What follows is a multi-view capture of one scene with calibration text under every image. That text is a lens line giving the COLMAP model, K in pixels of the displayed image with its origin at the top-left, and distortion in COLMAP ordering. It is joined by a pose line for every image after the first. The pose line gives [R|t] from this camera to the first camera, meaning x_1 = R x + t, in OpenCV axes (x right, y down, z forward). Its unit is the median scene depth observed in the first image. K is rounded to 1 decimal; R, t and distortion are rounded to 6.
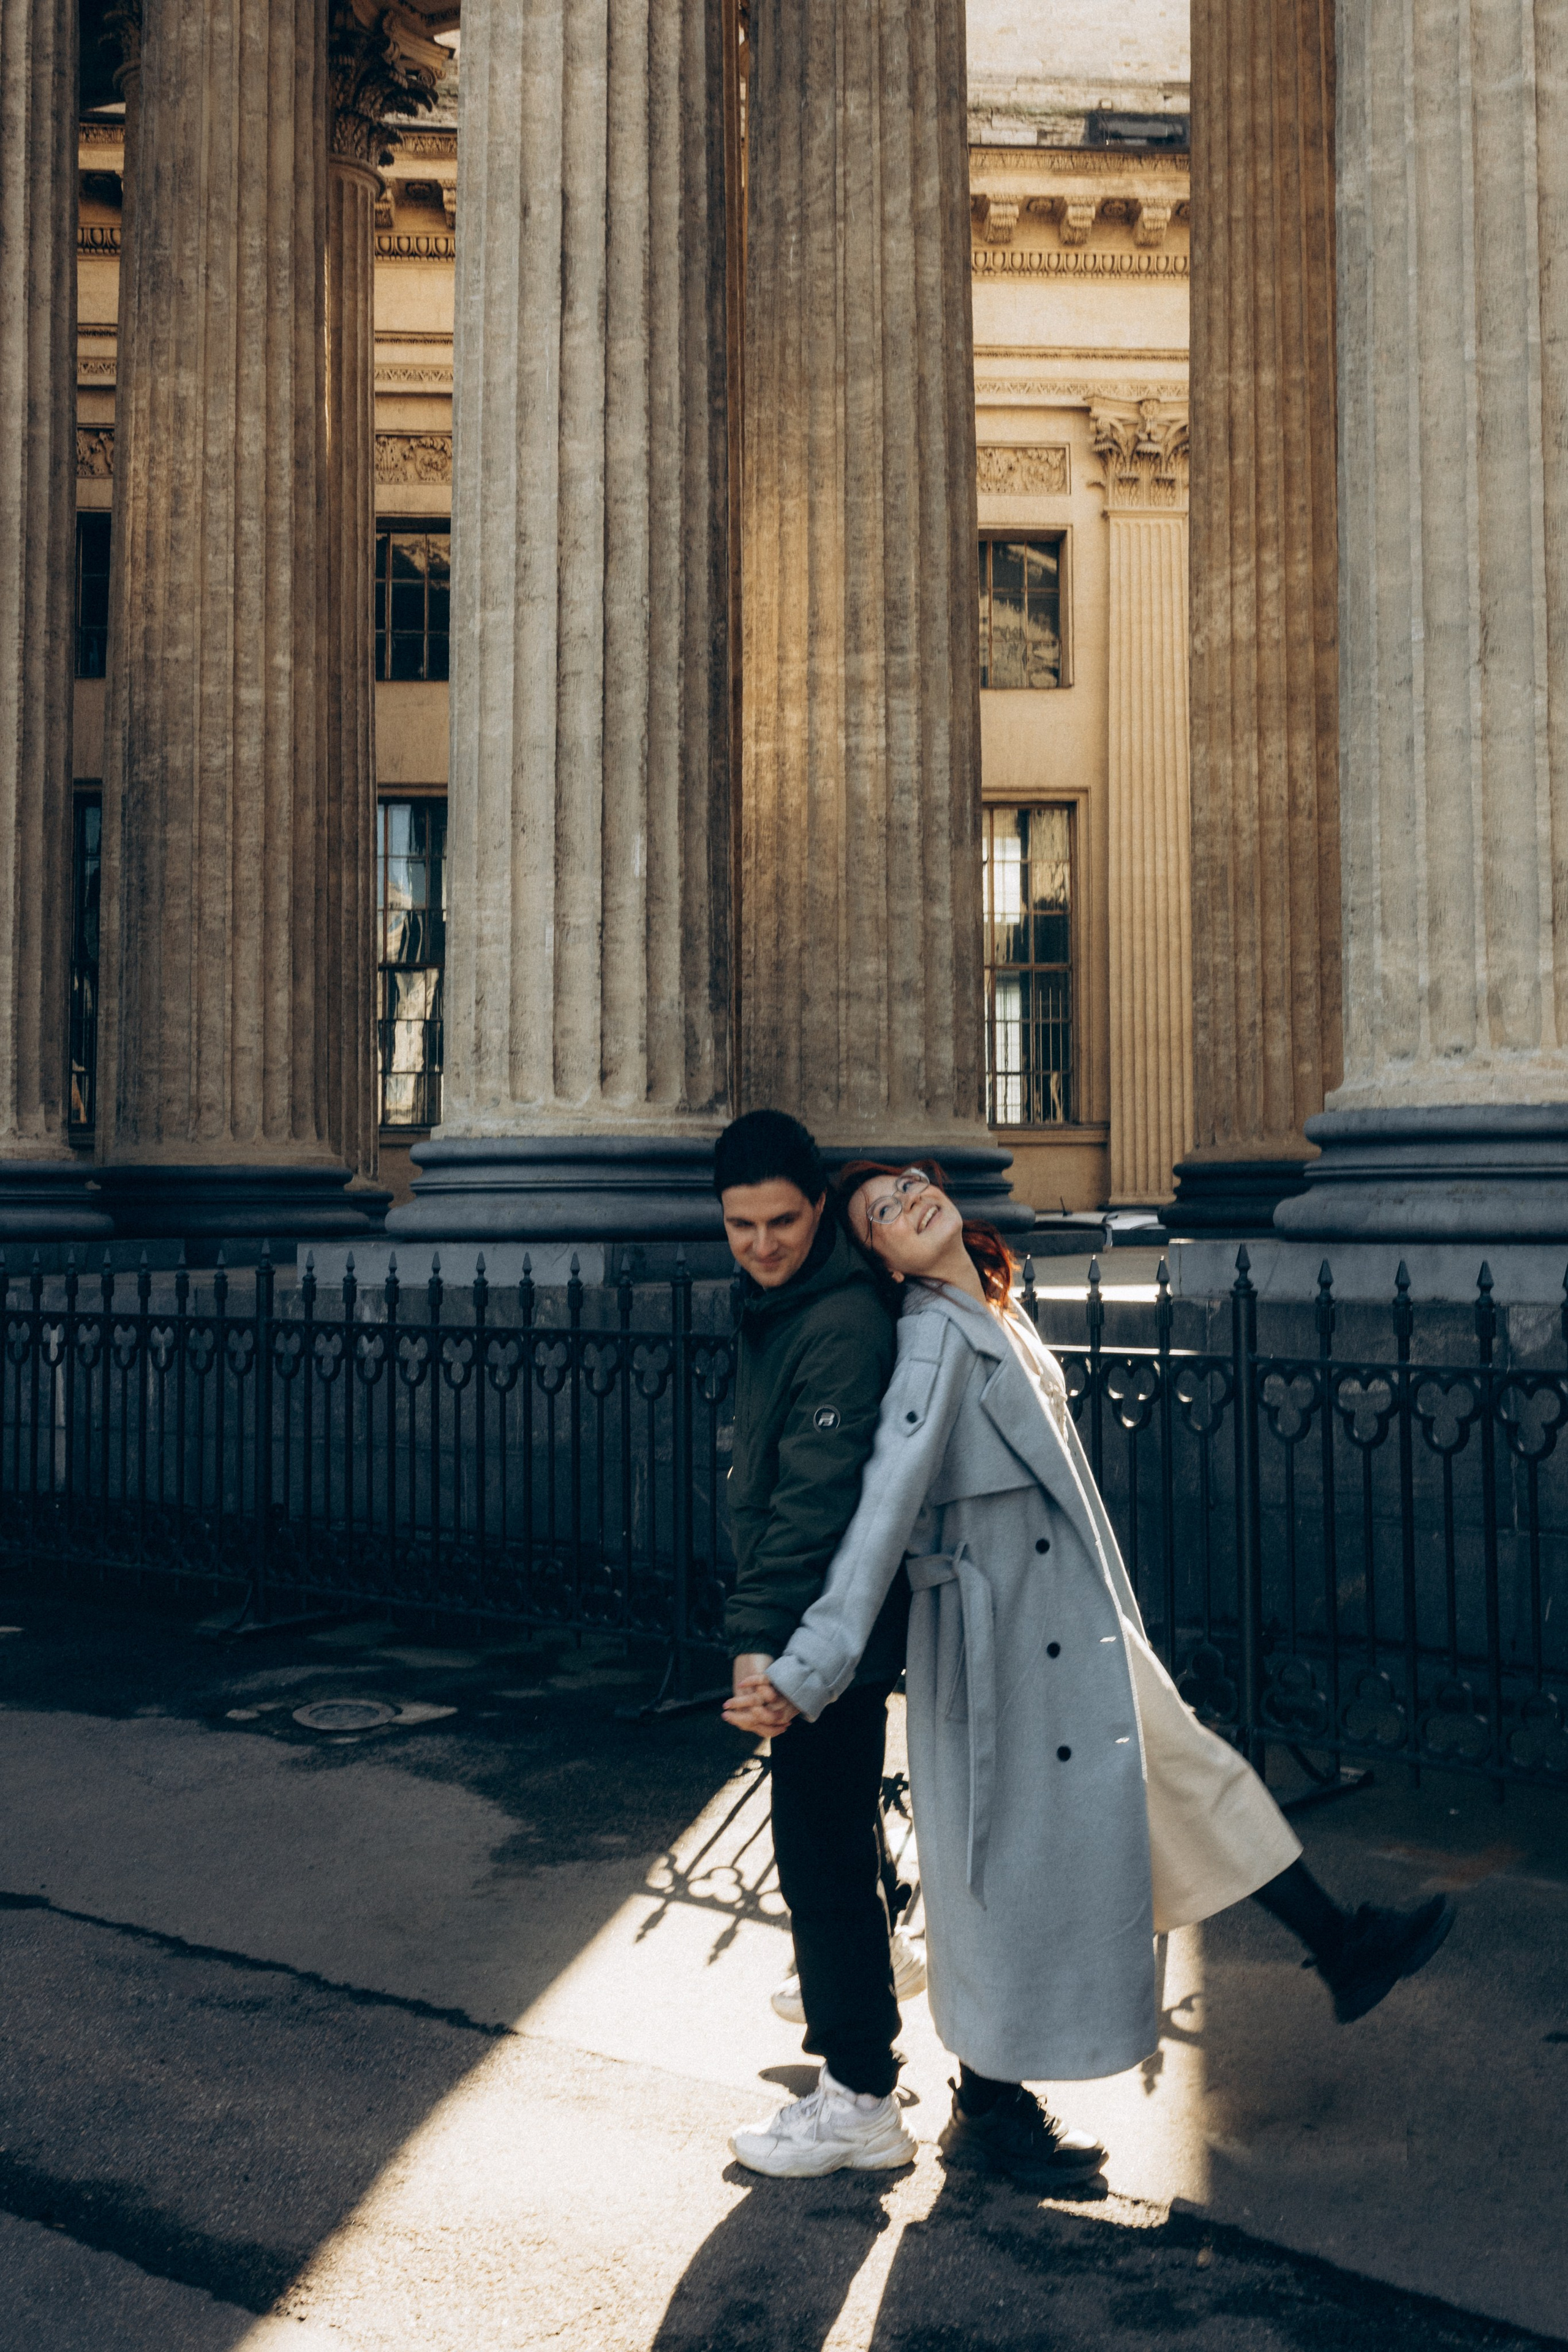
lens RADIAL K [[2349.5, 0, 740.4], [0, 2349.5, 1060.1], [0, 0, 1]] dist [-0.003537, 0.004994]
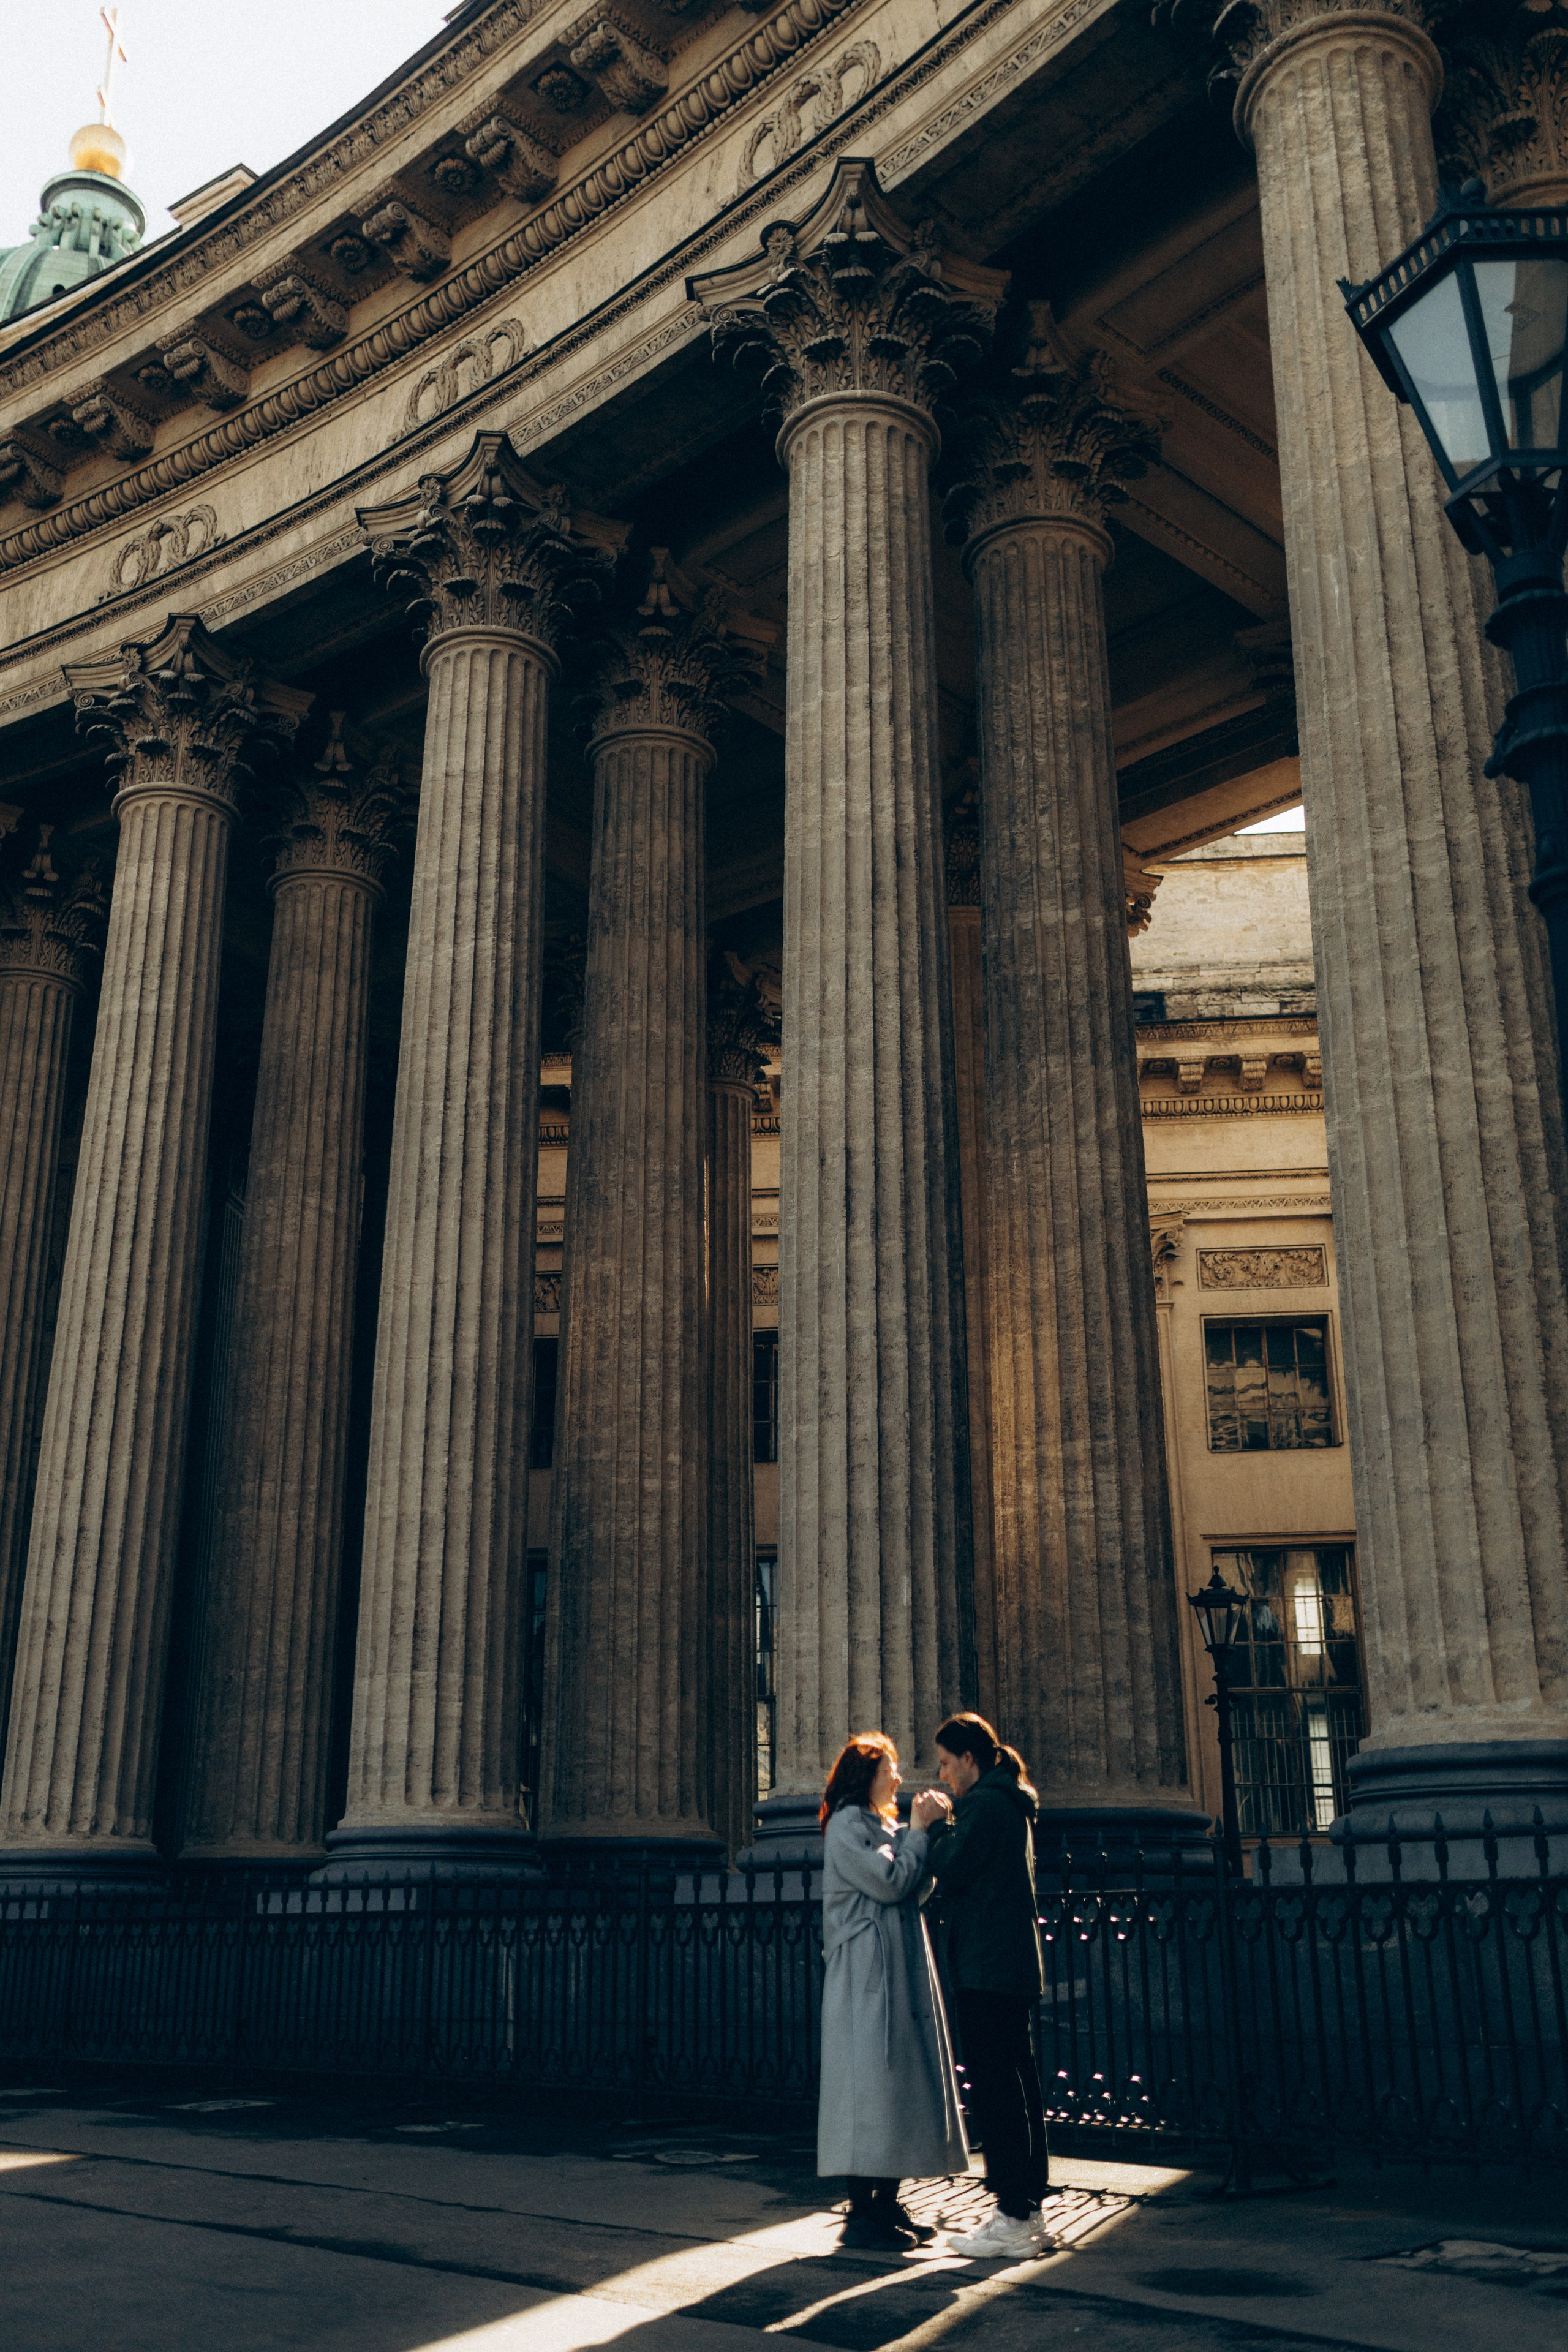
lens RADIAL K [[2349.5, 0, 740.4], [0, 2349.5, 1060.1], [0, 0, 1]] dist [-0.003537, 0.004994]
pose [[0.982634, -0.065728, -0.173525, 0.114132], [0.007967, 0.949243, -0.314444, 0.050107], [0.185386, 0.307601, 0.933281, -0.413818]]
